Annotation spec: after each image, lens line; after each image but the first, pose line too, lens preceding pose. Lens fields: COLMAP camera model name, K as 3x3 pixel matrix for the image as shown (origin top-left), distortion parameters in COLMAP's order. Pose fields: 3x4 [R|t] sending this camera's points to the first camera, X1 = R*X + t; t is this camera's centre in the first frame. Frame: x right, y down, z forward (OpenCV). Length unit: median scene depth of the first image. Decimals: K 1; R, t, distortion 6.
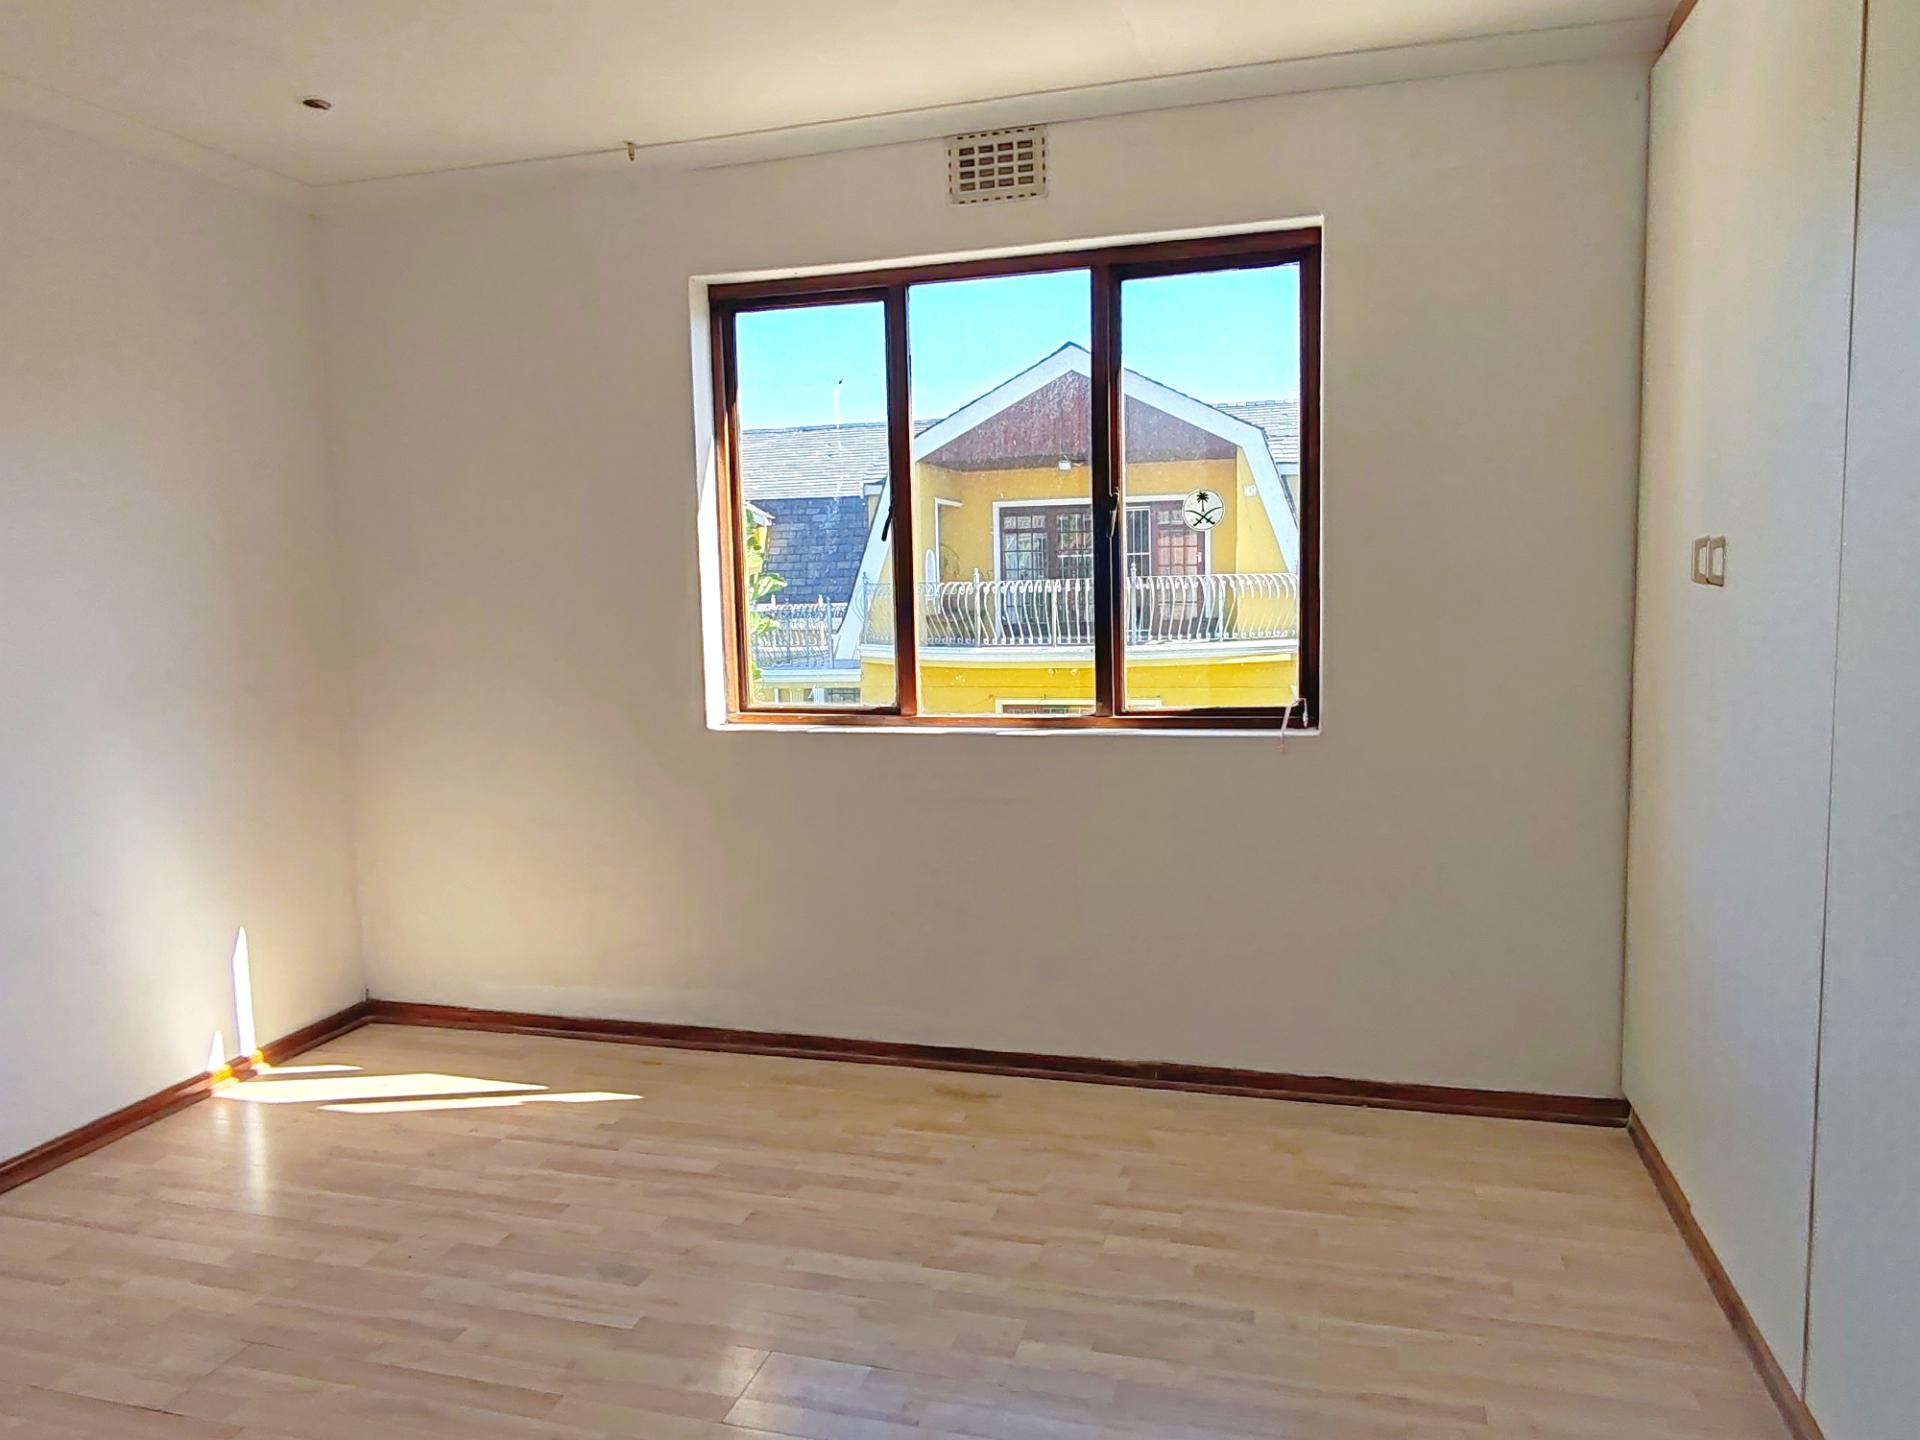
lens RADIAL K [[1294.3, 0, 955.2], [0, 1294.3, 717.2], [0, 0, 1]] dist [-0.007078, -0.001436]
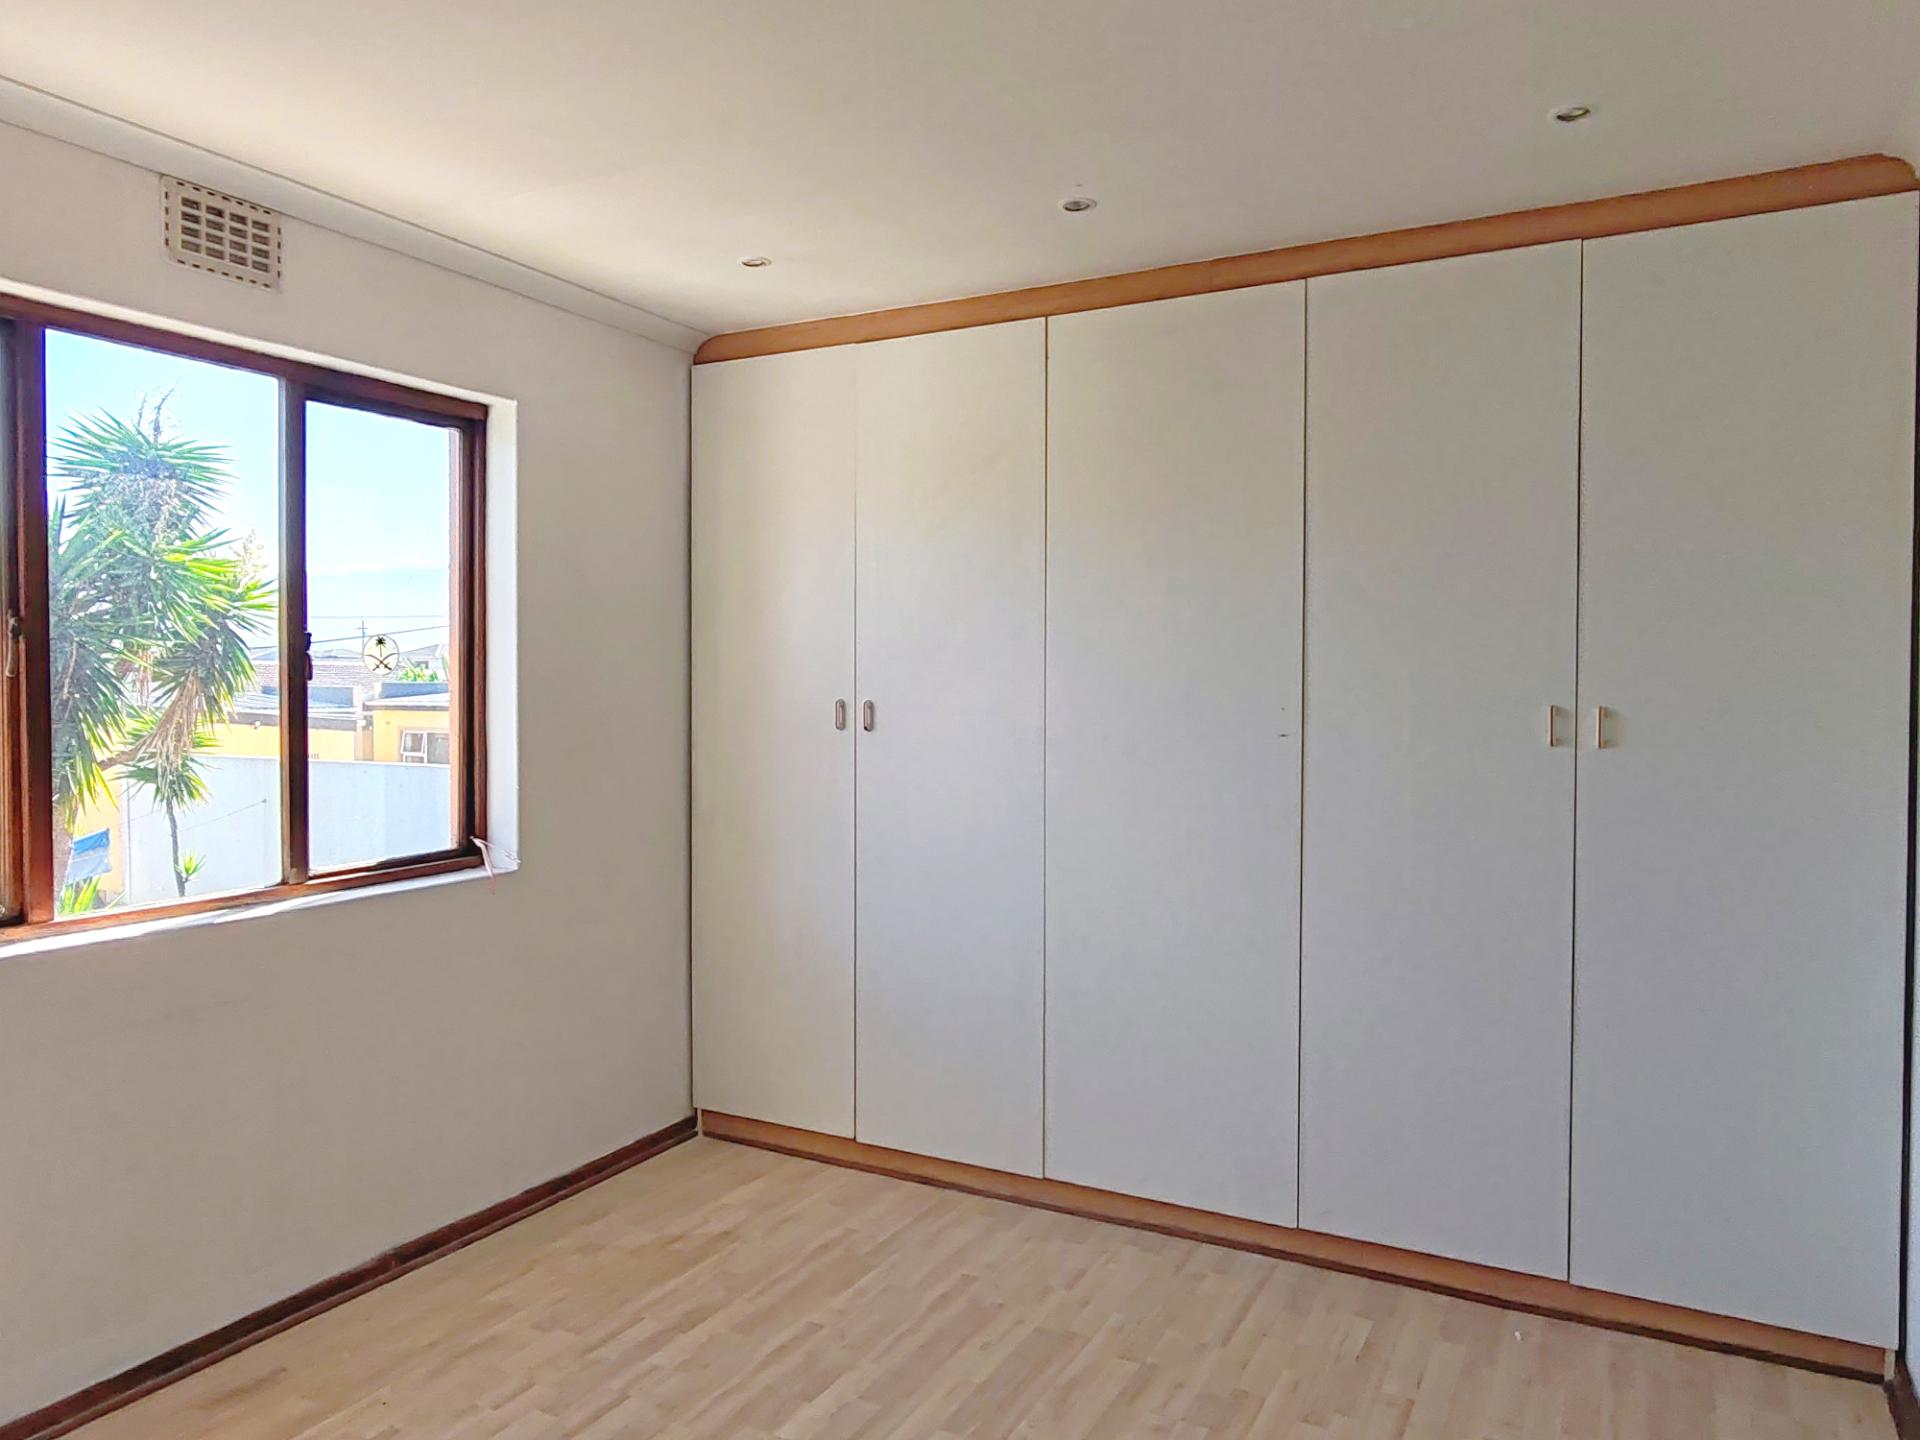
lens RADIAL K [[1294.3, 0, 959.7], [0, 1294.3, 716.6], [0, 0, 1]] dist [-0.007078, -0.001436]
pose [[0.208411, -0.003459, 0.978035, -0.690532], [0.096361, 0.995201, -0.017014, -0.058985], [-0.973283, 0.097790, 0.207745, 0.400687]]
